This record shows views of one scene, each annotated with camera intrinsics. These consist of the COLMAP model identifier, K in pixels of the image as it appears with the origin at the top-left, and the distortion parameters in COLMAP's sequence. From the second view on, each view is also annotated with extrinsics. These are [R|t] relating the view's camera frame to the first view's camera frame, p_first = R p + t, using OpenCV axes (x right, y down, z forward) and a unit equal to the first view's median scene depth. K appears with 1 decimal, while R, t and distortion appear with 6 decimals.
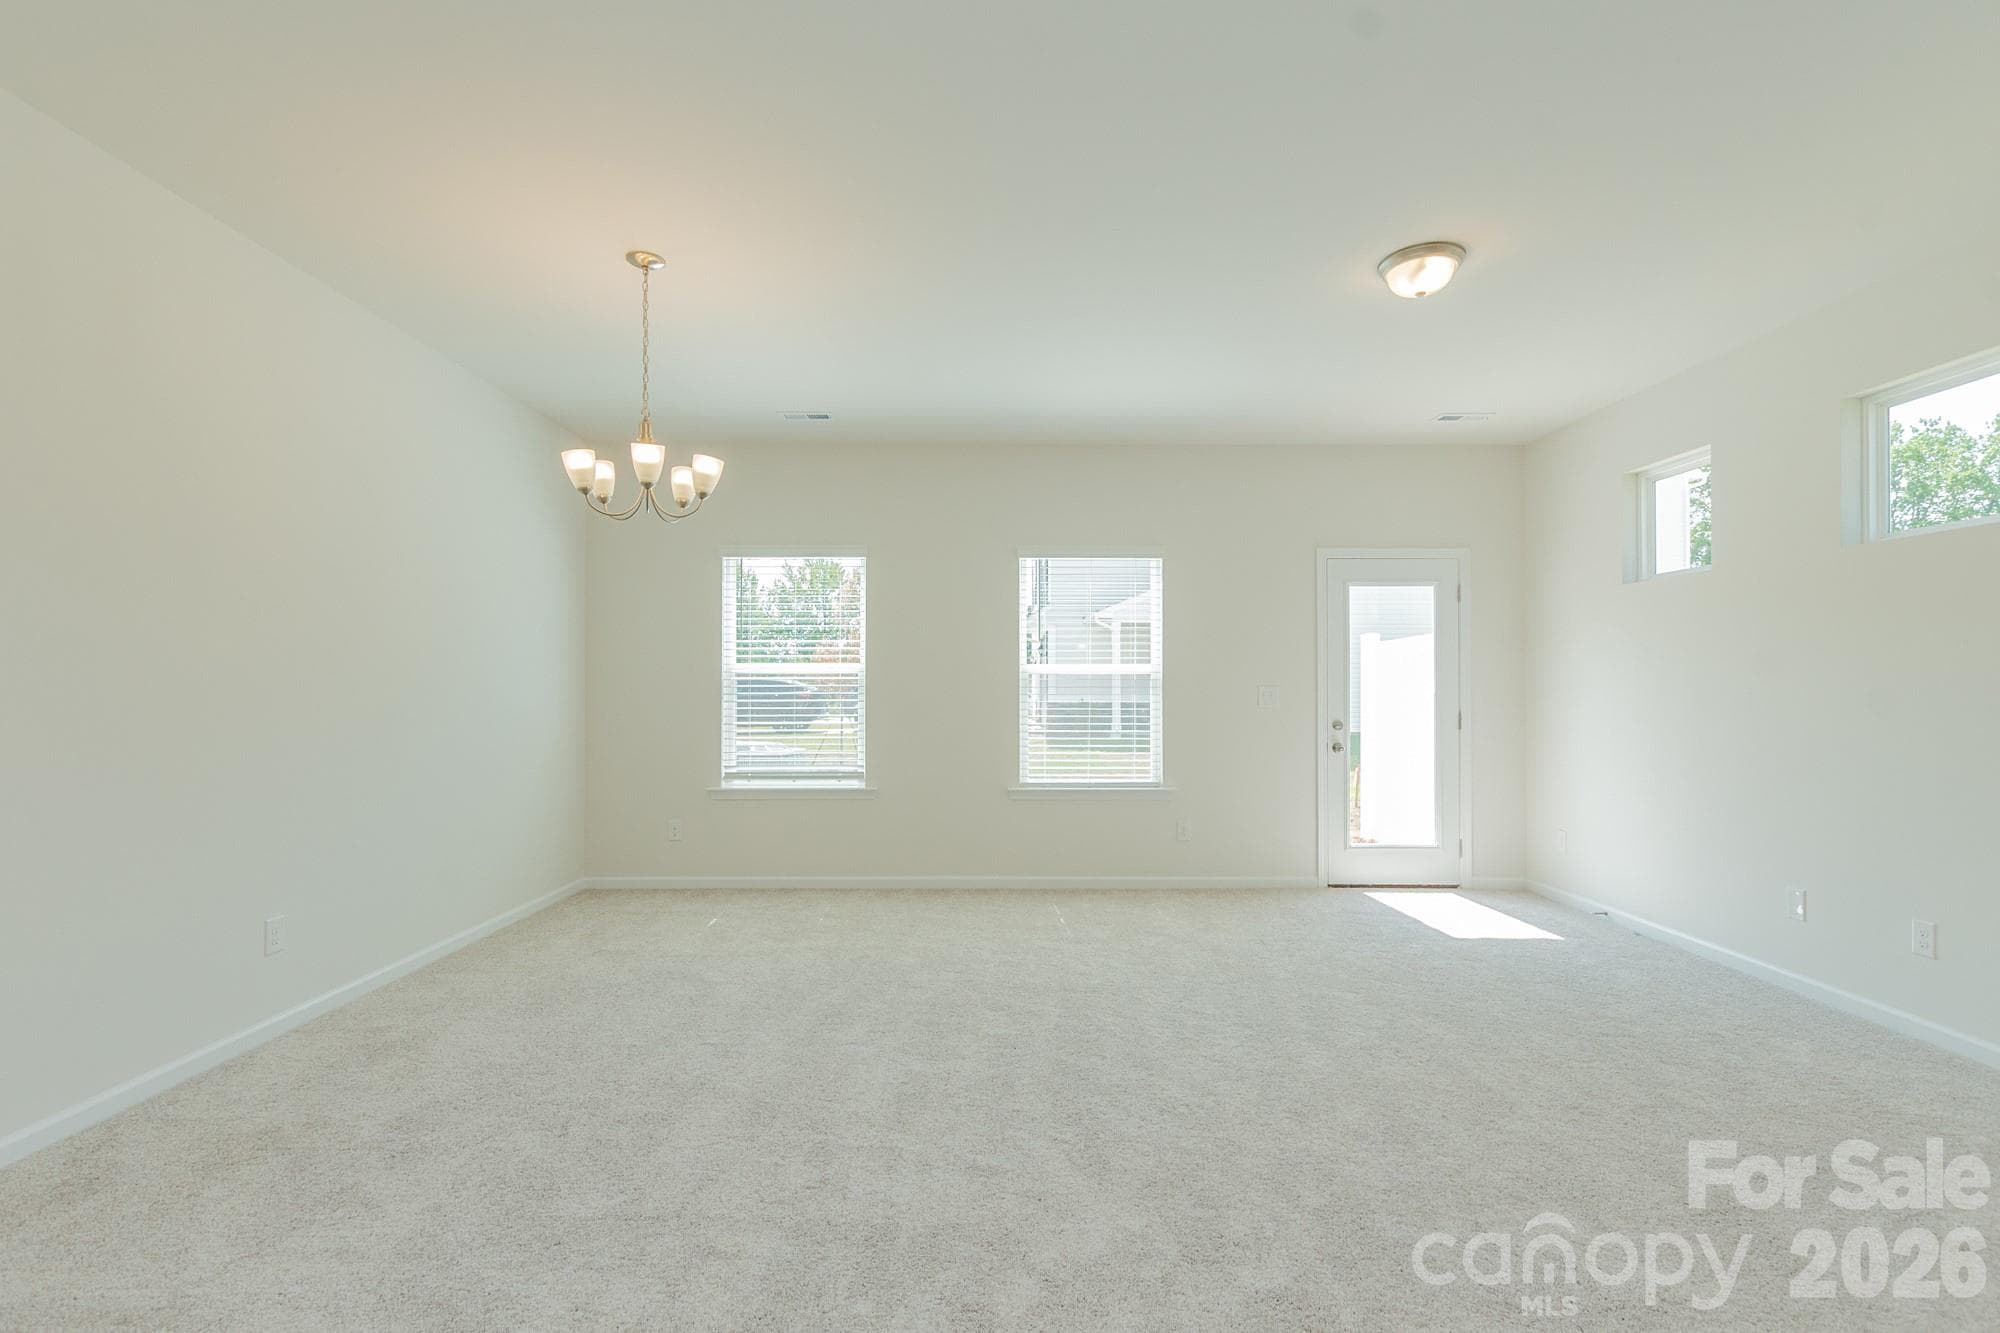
lens RADIAL K [[908.8, 0, 1004.9], [0, 908.8, 677.8], [0, 0, 1]] dist [0.002143, 0.000236]
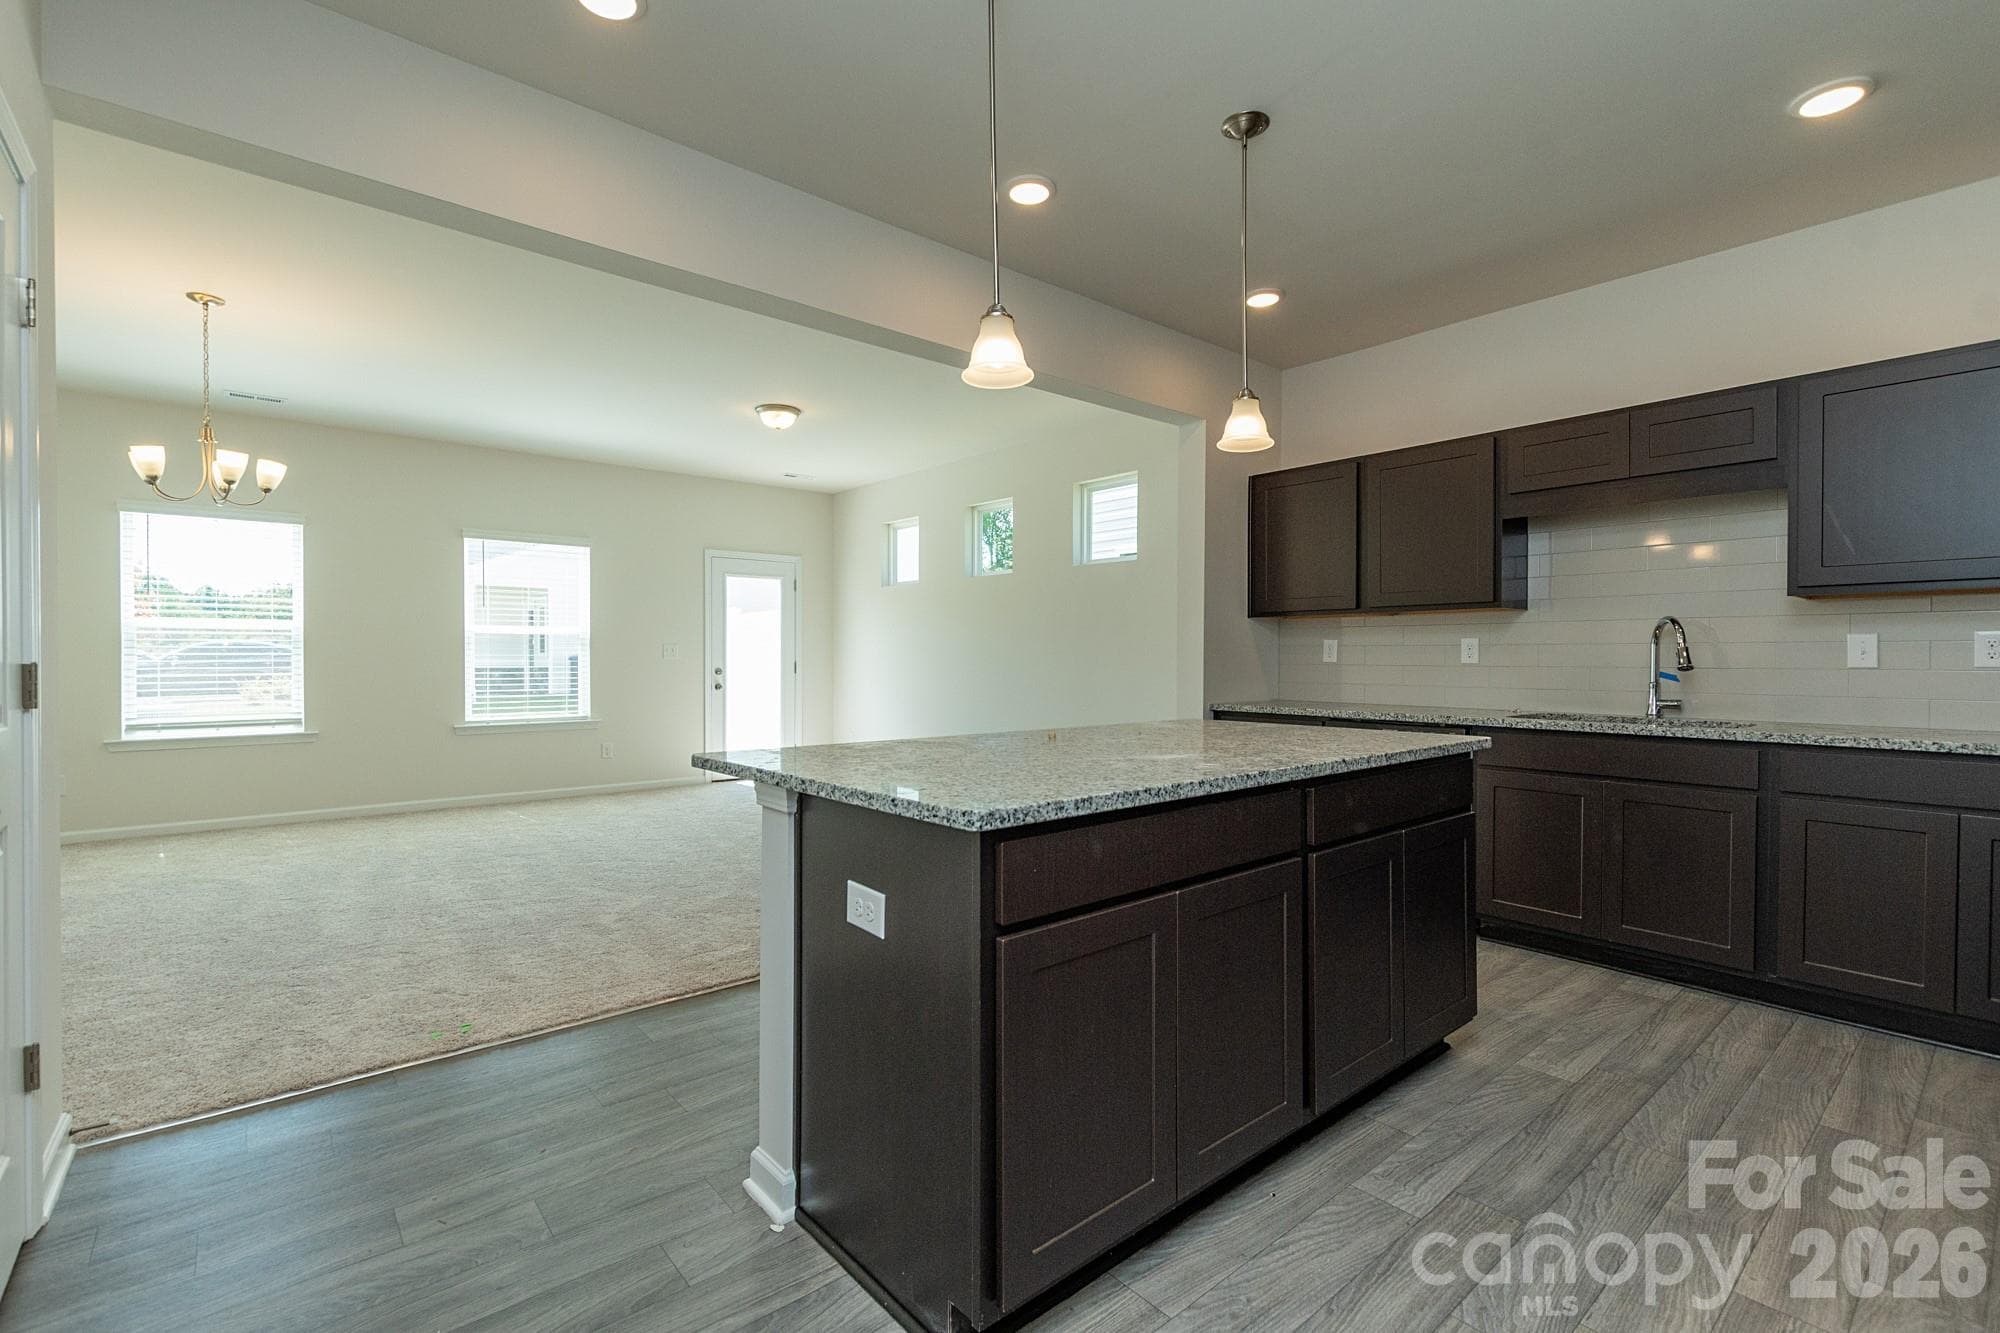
lens RADIAL K [[880.4, 0, 1009.1], [0, 880.4, 662.0], [0, 0, 1]] dist [0.008973, -0.000384]
pose [[0.761756, -0.003816, 0.647852, -0.198777], [-0.008470, 0.999839, 0.015849, 0.010522], [-0.647808, -0.017560, 0.761601, -0.387302]]
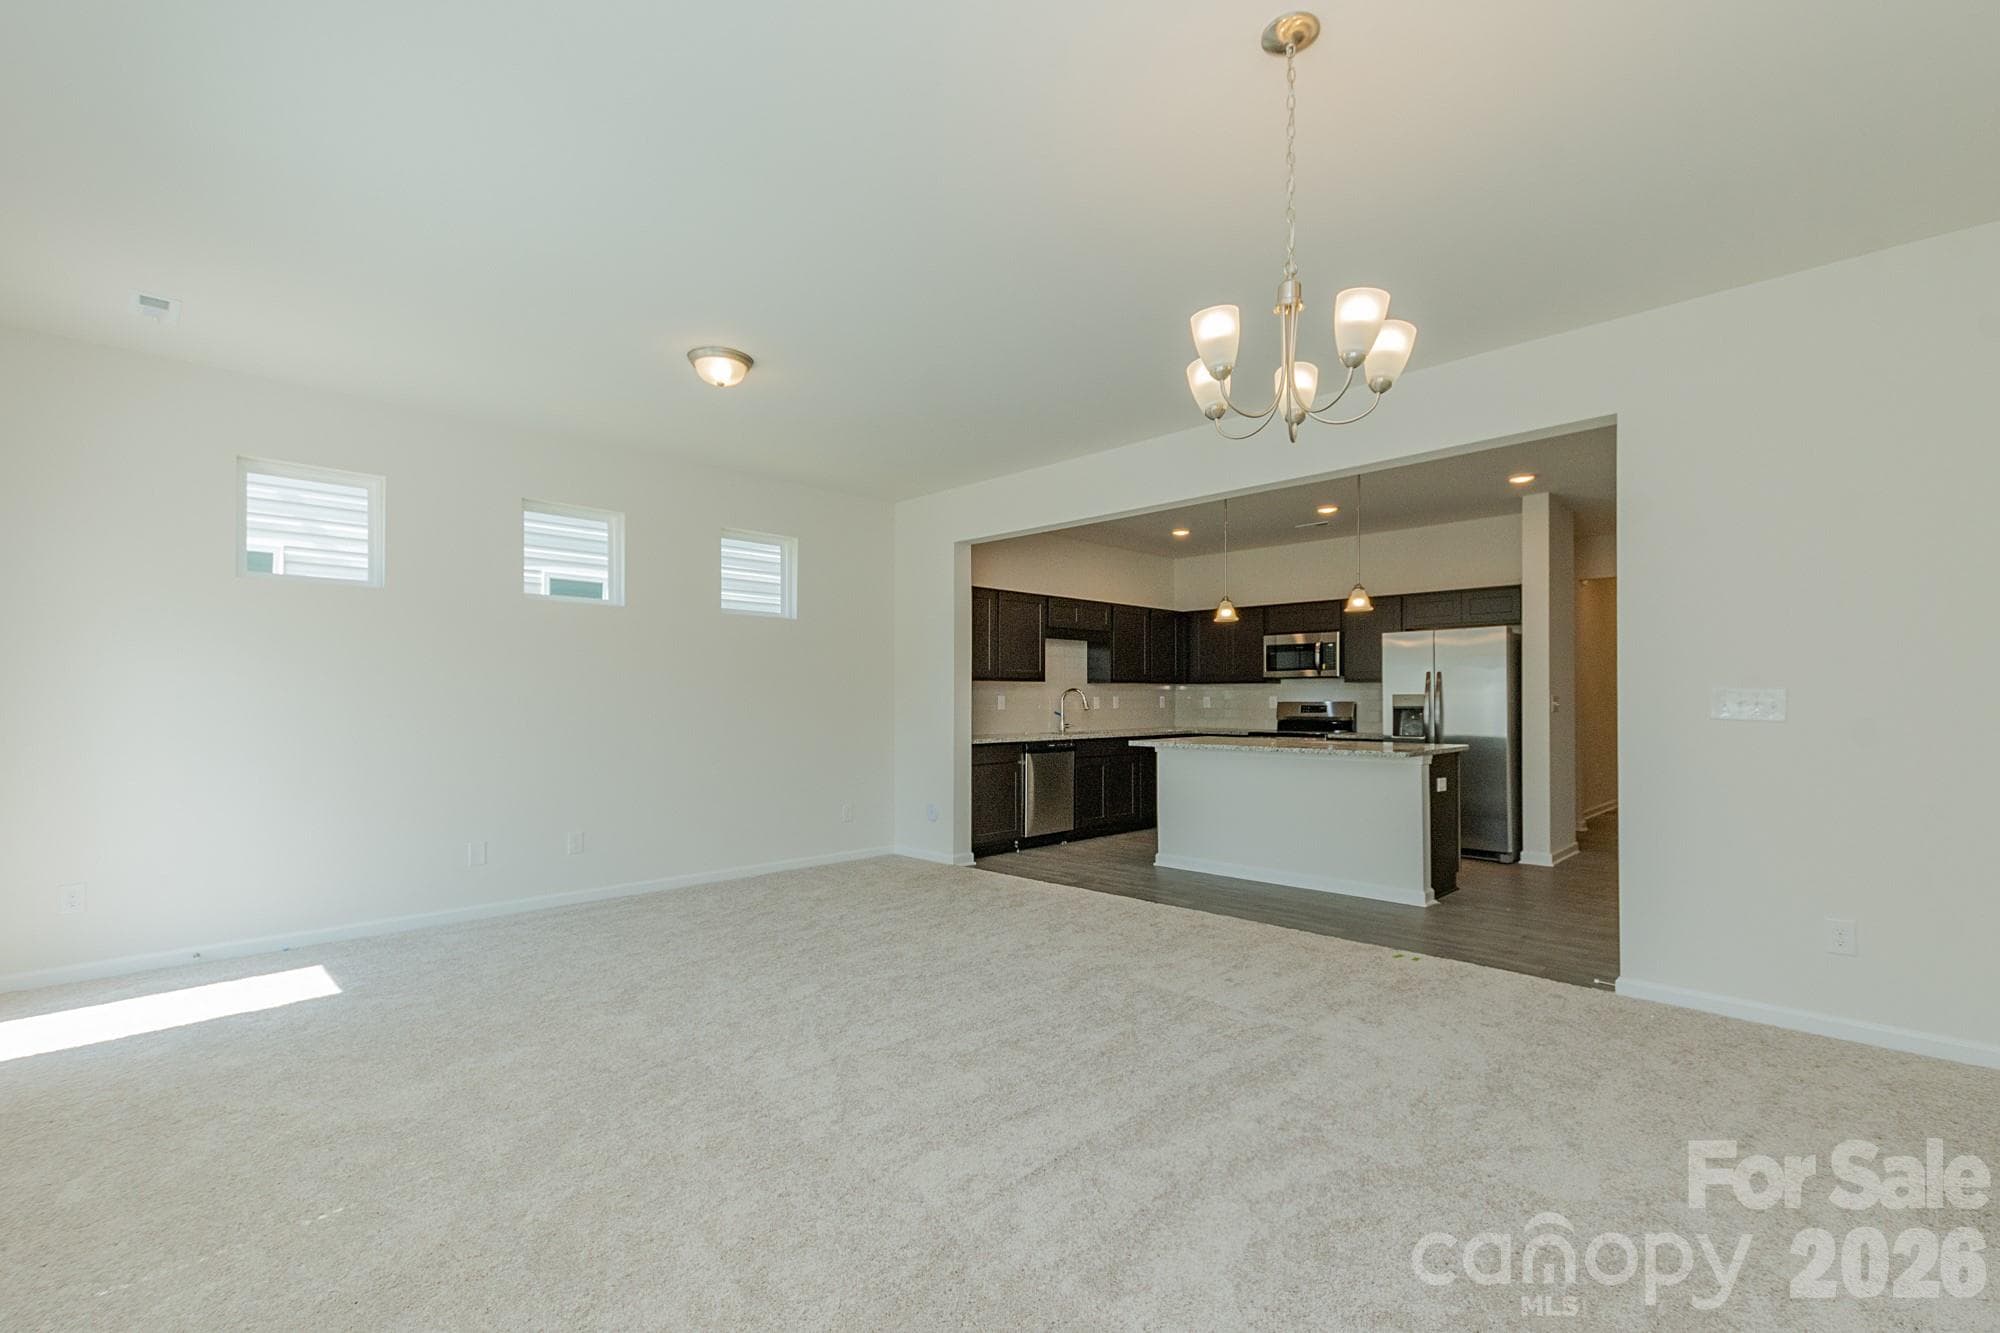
lens RADIAL K [[873.6, 0, 999.6], [0, 873.6, 700.8], [0, 0, 1]] dist [0.001619, 0.000015]
pose [[-0.699626, -0.001989, 0.714507, -0.396357], [-0.009206, 0.999938, -0.006230, 0.015009], [-0.714450, -0.010937, -0.699601, 0.909757]]
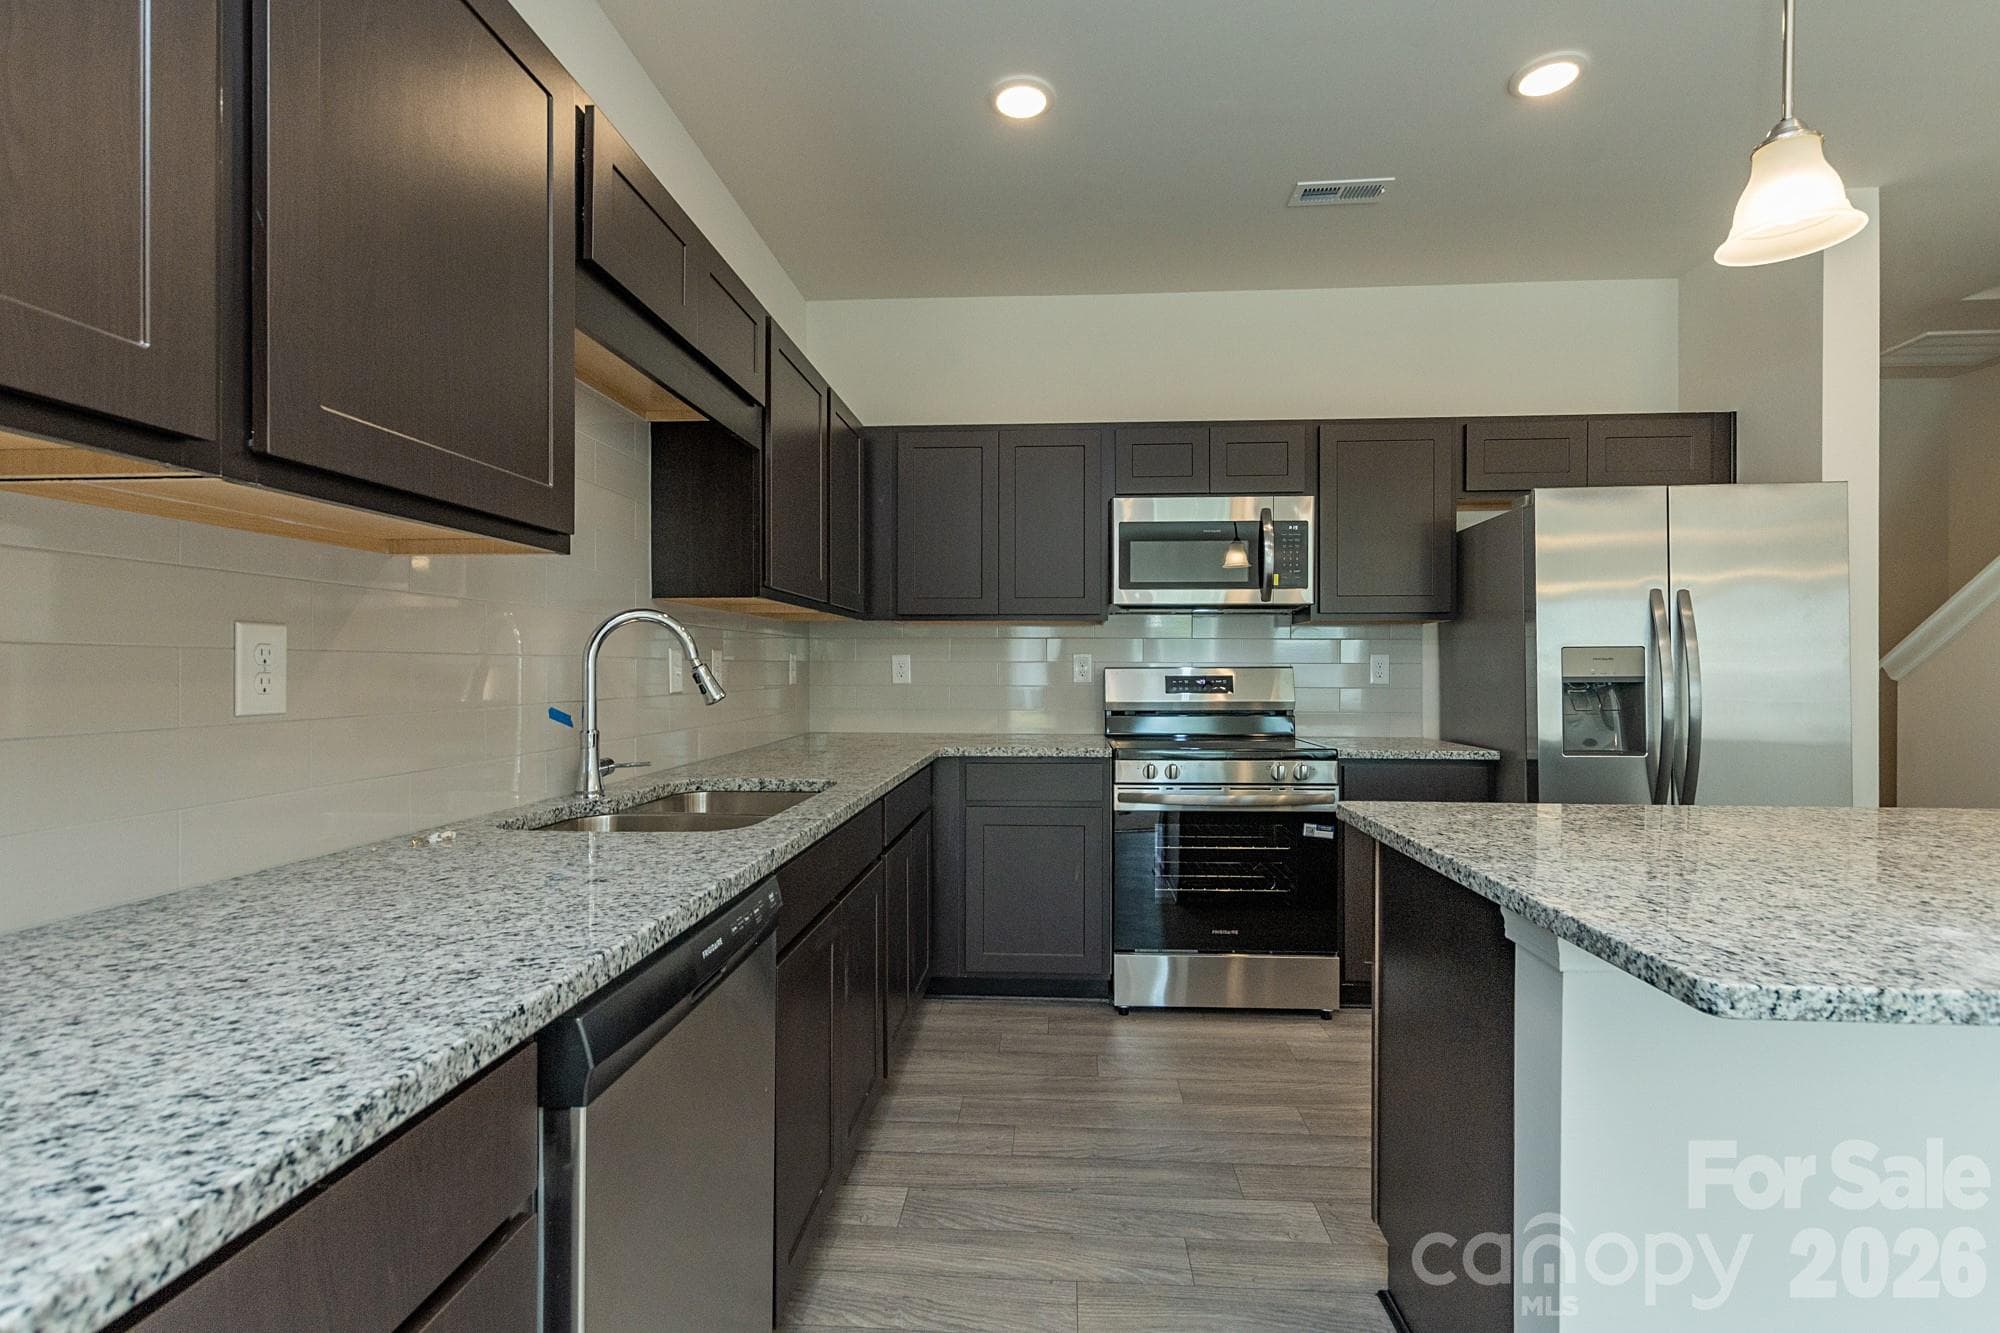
lens RADIAL K [[927.2, 0, 1015.3], [0, 927.2, 668.9], [0, 0, 1]] dist [0.017985, -0.007474]
pose [[-0.997605, -0.001172, 0.069164, 0.393315], [-0.001973, 0.999932, -0.011525, 0.011688], [-0.069146, -0.011633, -0.997539, 0.151221]]
